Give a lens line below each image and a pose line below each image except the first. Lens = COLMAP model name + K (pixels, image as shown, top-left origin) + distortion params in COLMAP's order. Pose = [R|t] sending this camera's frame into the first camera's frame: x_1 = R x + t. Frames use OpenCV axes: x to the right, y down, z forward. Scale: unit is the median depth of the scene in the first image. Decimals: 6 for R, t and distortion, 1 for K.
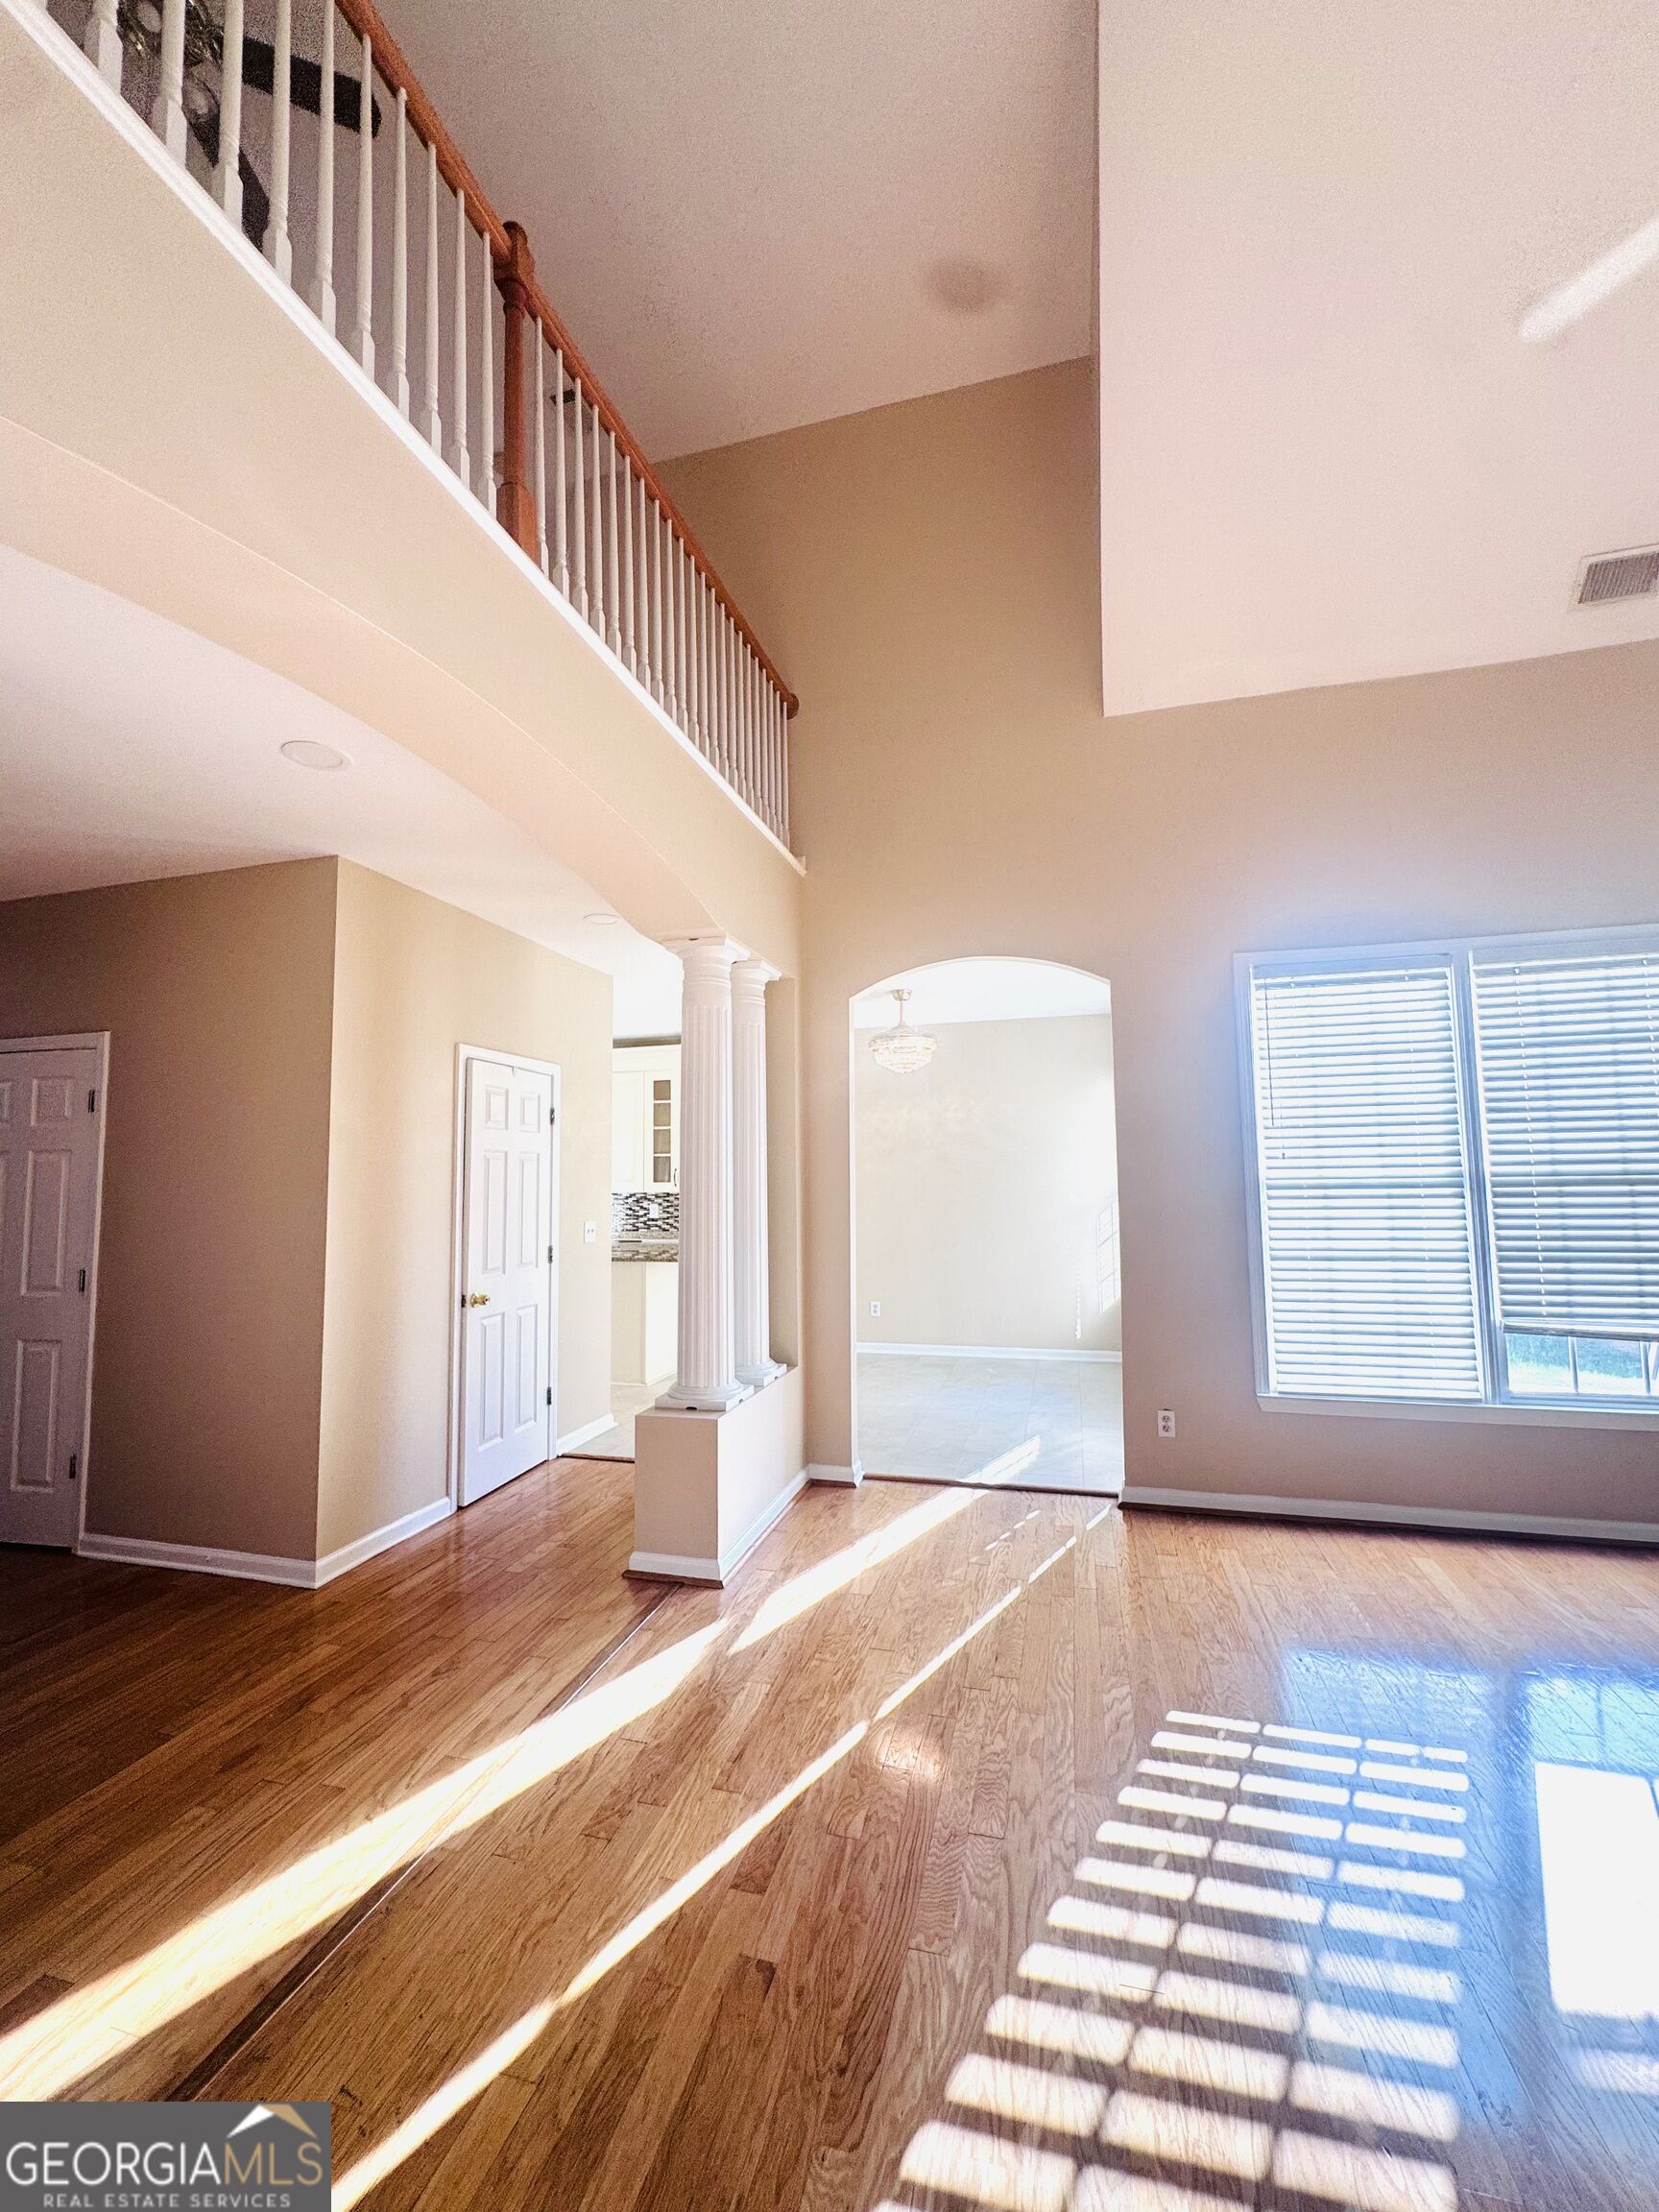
lens RADIAL K [[884.3, 0, 822.1], [0, 884.3, 1110.8], [0, 0, 1]] dist [-0.002888, 0.000919]
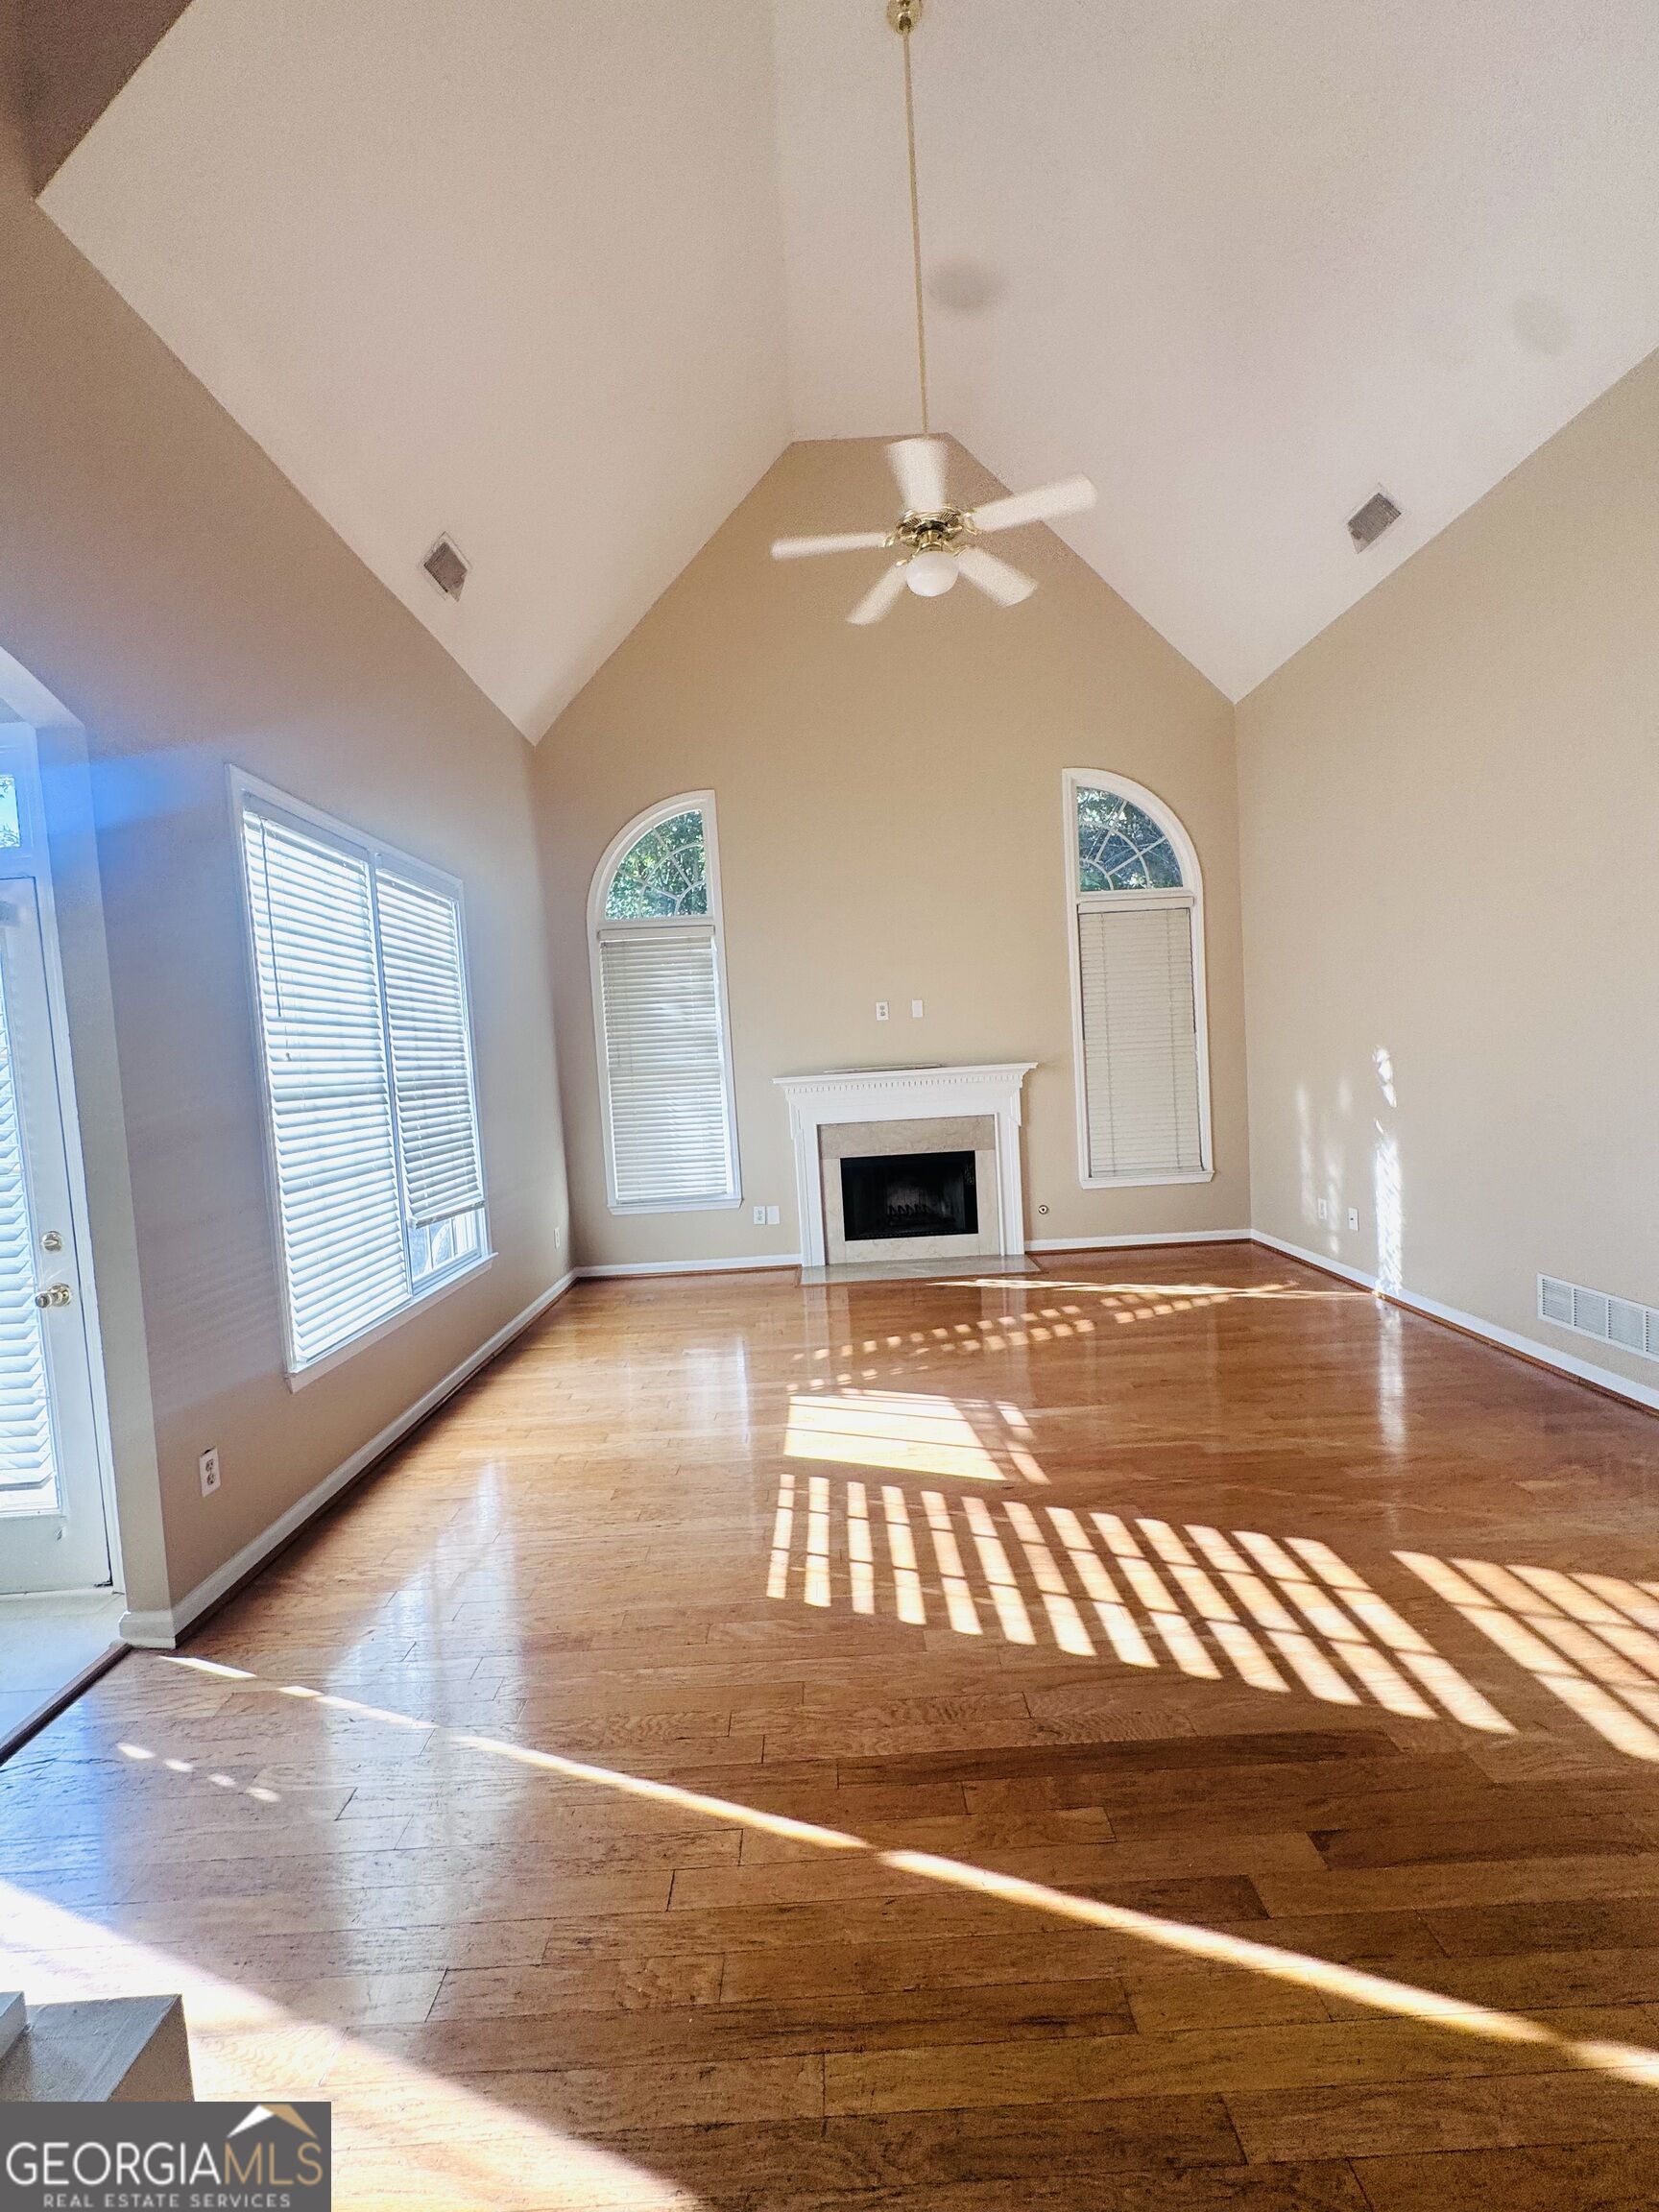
lens RADIAL K [[884.3, 0, 828.0], [0, 884.3, 1102.0], [0, 0, 1]] dist [-0.002888, 0.000919]
pose [[-0.277619, -0.016794, 0.960544, -0.371457], [-0.011592, 0.999833, 0.014131, 0.078335], [-0.960621, -0.007211, -0.277768, 0.809384]]
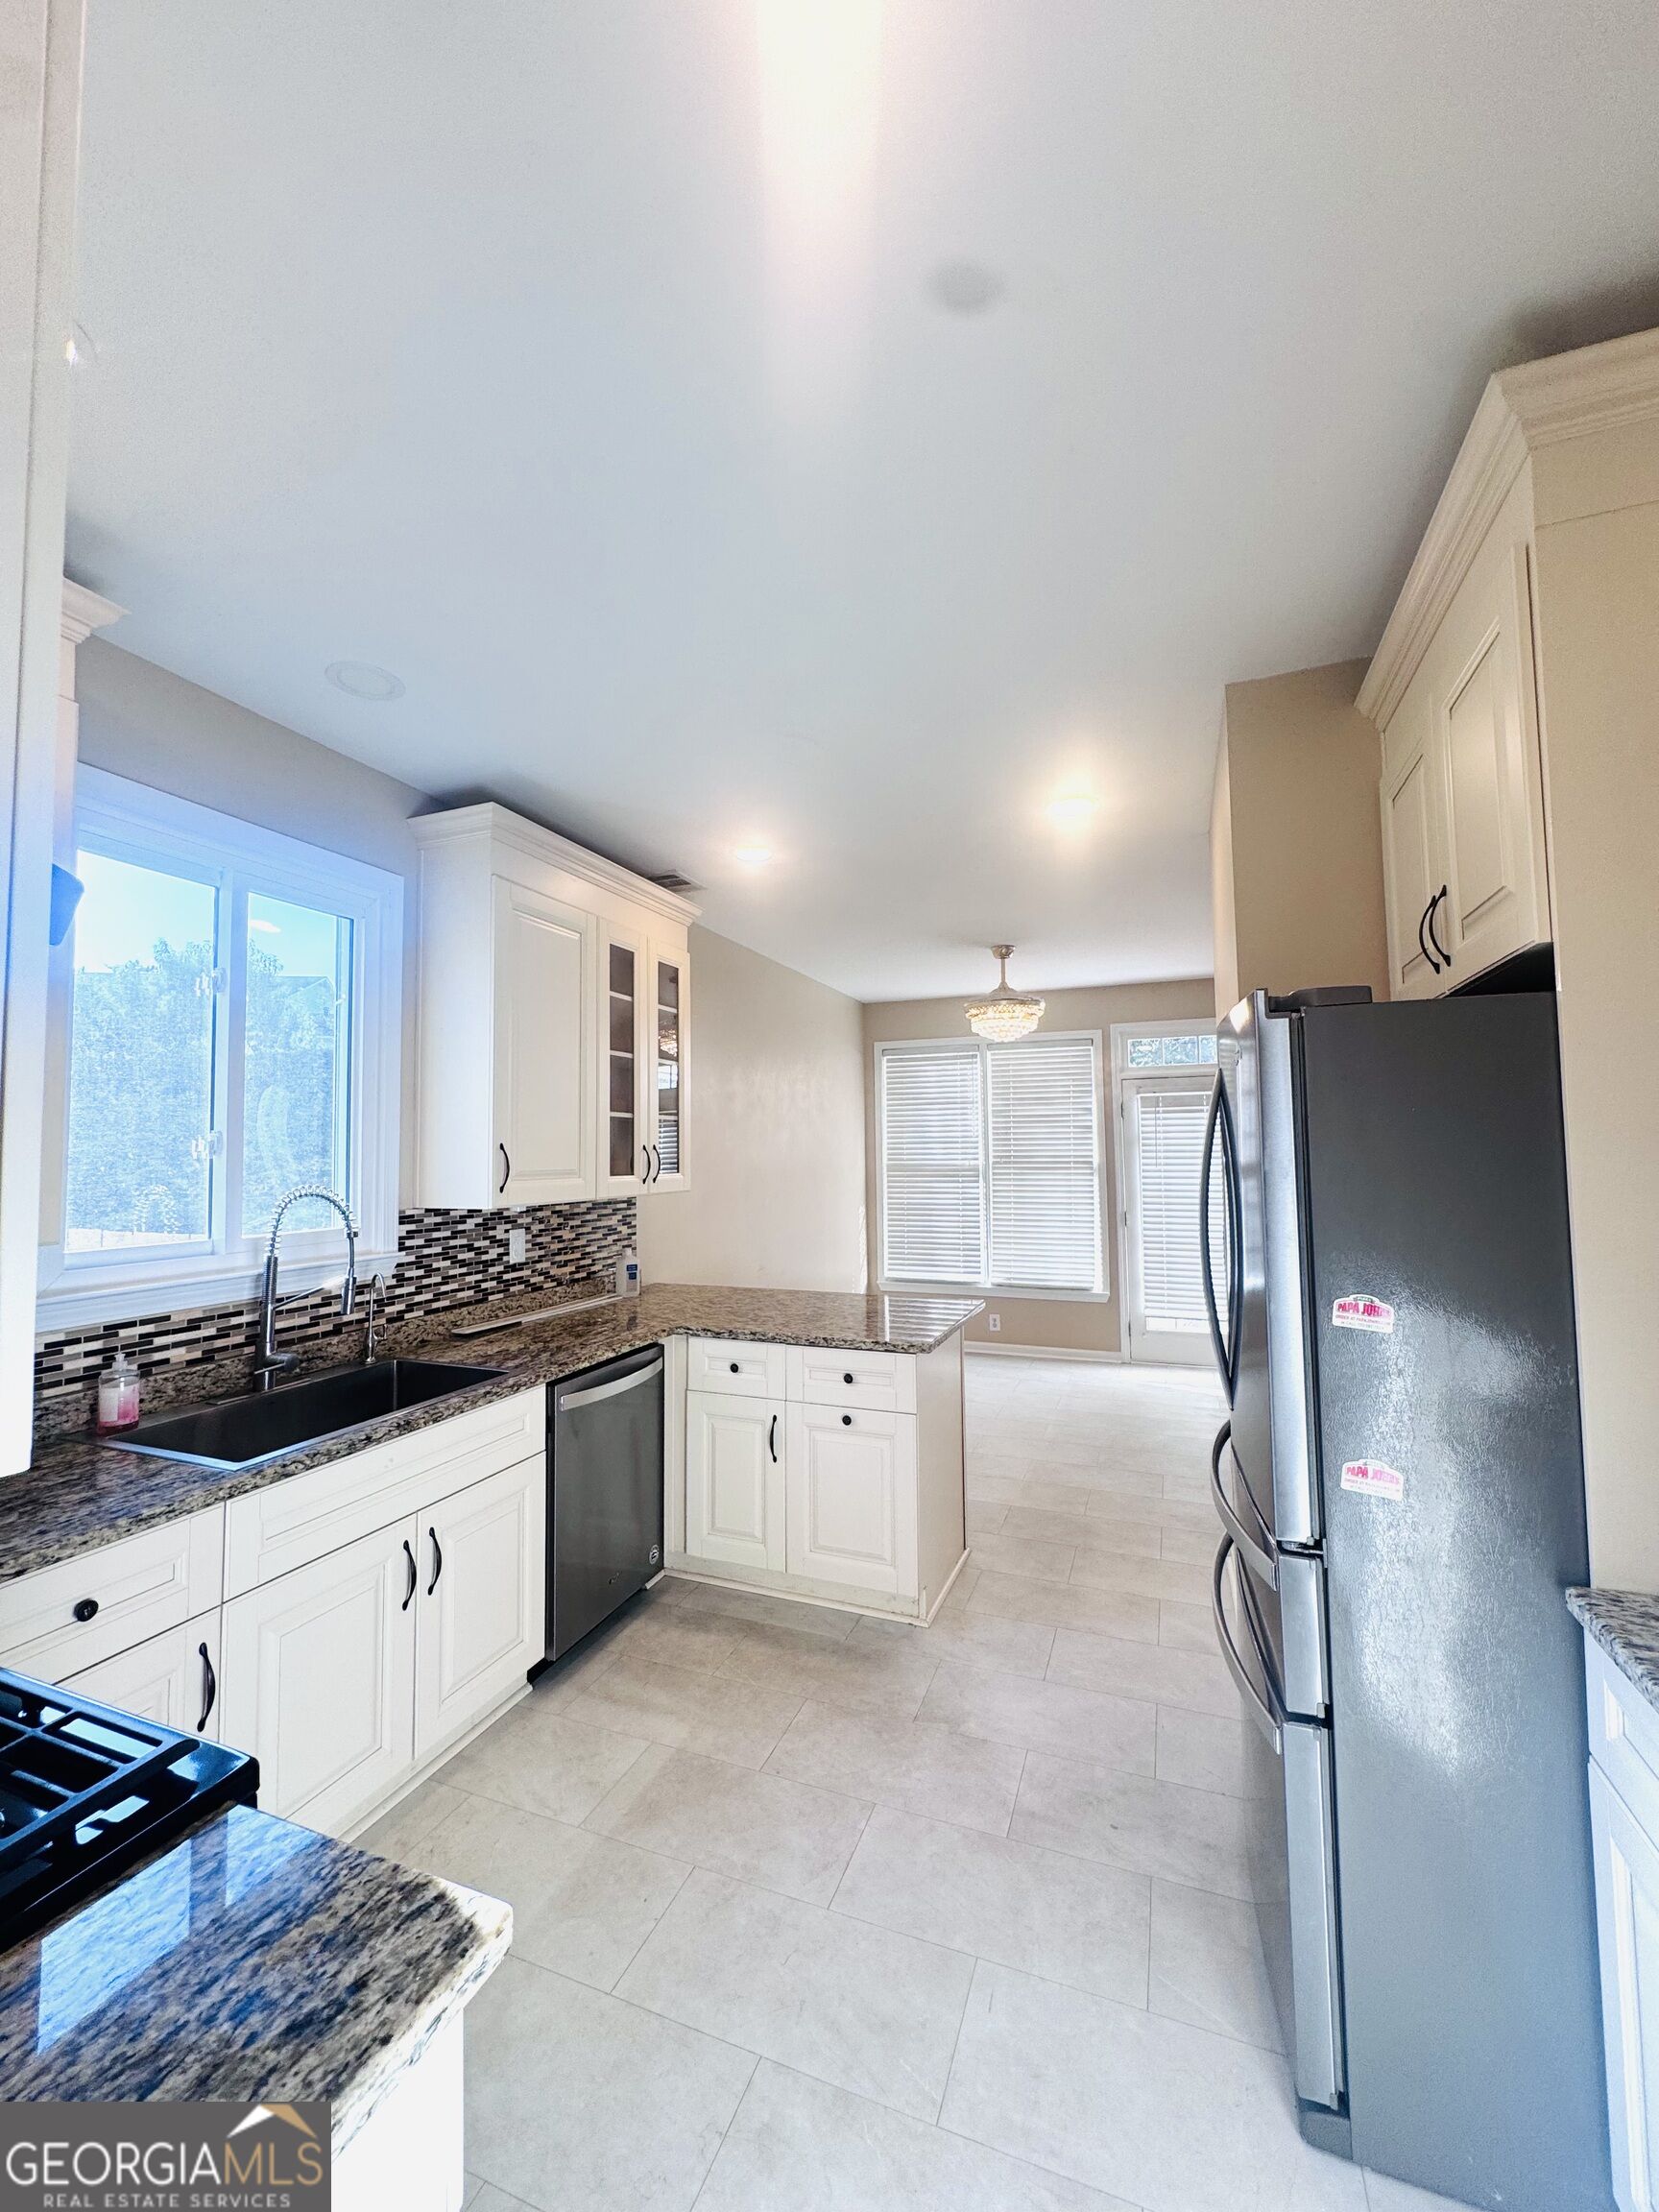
lens RADIAL K [[884.3, 0, 831.2], [0, 884.3, 1106.8], [0, 0, 1]] dist [-0.002888, 0.000919]
pose [[0.095855, 0.068194, 0.993057, -1.321720], [-0.068725, 0.995723, -0.061744, 0.142662], [-0.993020, -0.062330, 0.100132, 1.826640]]
